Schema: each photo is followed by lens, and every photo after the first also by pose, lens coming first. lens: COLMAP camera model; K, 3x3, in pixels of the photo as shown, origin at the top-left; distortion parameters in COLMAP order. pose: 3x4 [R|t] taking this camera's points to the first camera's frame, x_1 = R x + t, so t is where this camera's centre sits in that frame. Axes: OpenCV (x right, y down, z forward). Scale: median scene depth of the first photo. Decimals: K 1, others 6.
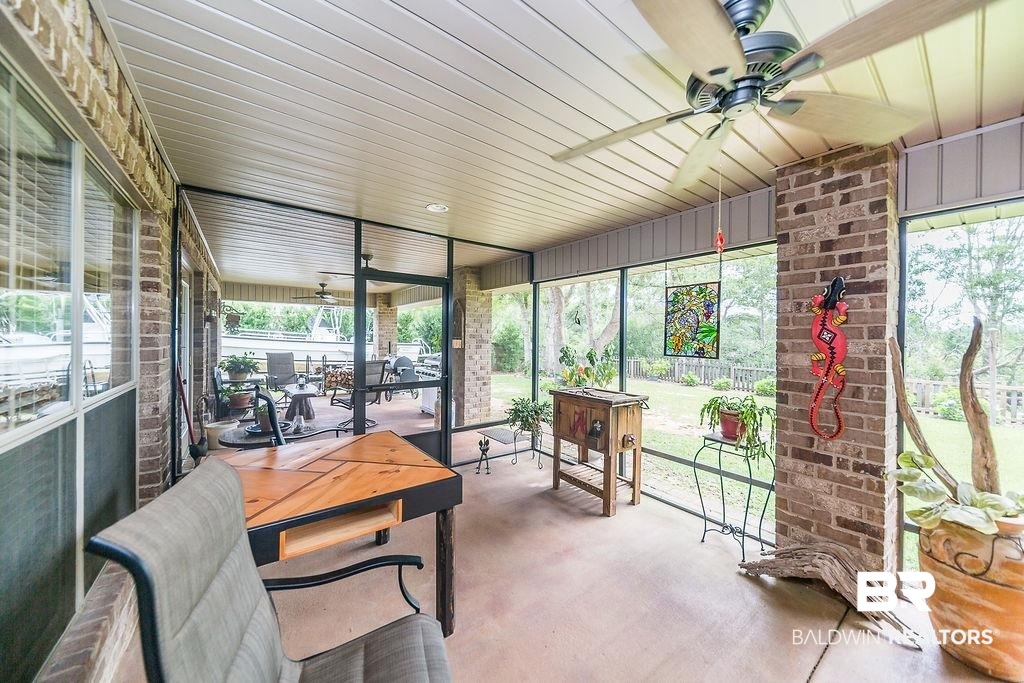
lens RADIAL K [[353.6, 0, 512.5], [0, 353.6, 336.5], [0, 0, 1]] dist [0.011908, -0.003382]
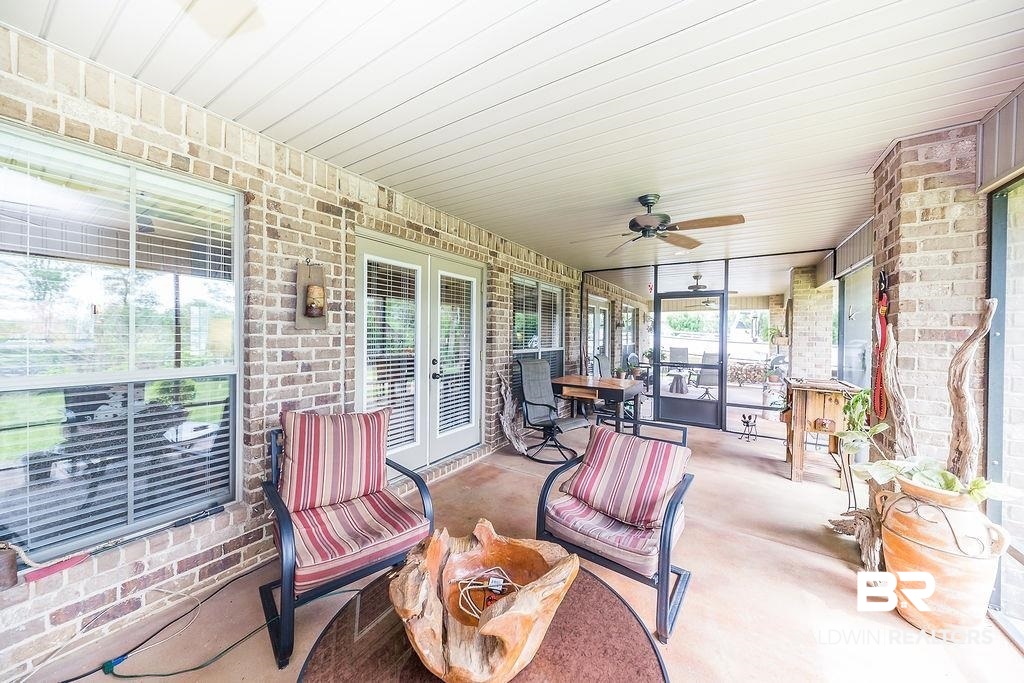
lens RADIAL K [[353.6, 0, 510.2], [0, 353.6, 336.1], [0, 0, 1]] dist [0.011908, -0.003382]
pose [[0.360956, -0.001039, -0.932582, 1.016077], [-0.008638, 0.999953, -0.004457, 0.032218], [0.932543, 0.009664, 0.360930, -0.311673]]
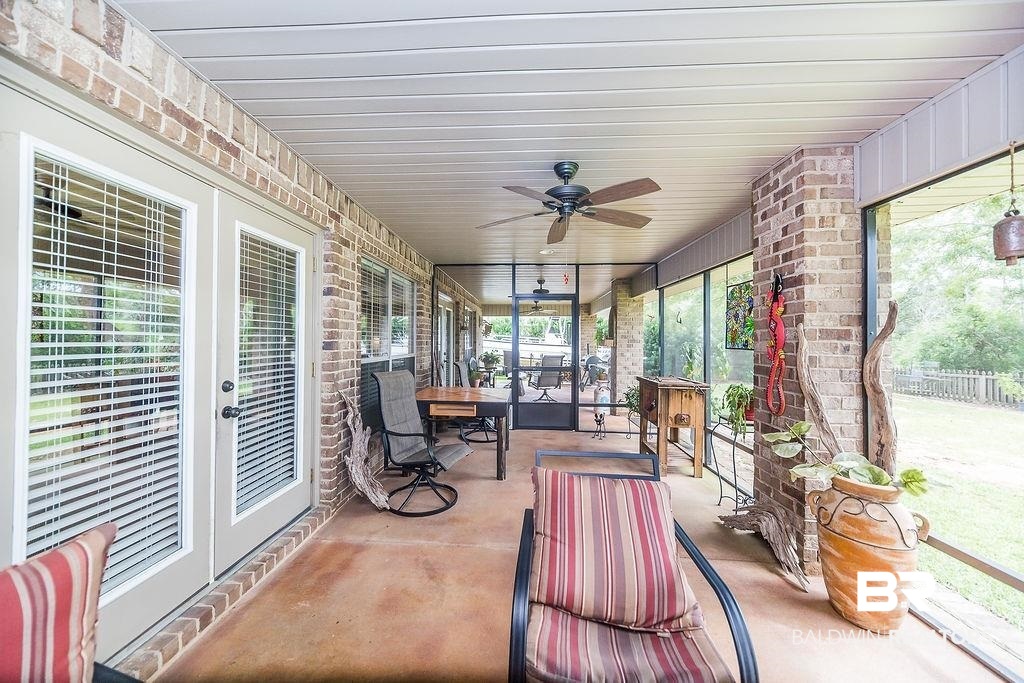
lens RADIAL K [[353.6, 0, 509.1], [0, 353.6, 336.1], [0, 0, 1]] dist [0.011908, -0.003382]
pose [[0.769769, -0.013688, -0.638175, 0.648836], [0.001451, 0.999805, -0.019694, 0.037364], [0.638320, 0.014234, 0.769639, -0.293653]]
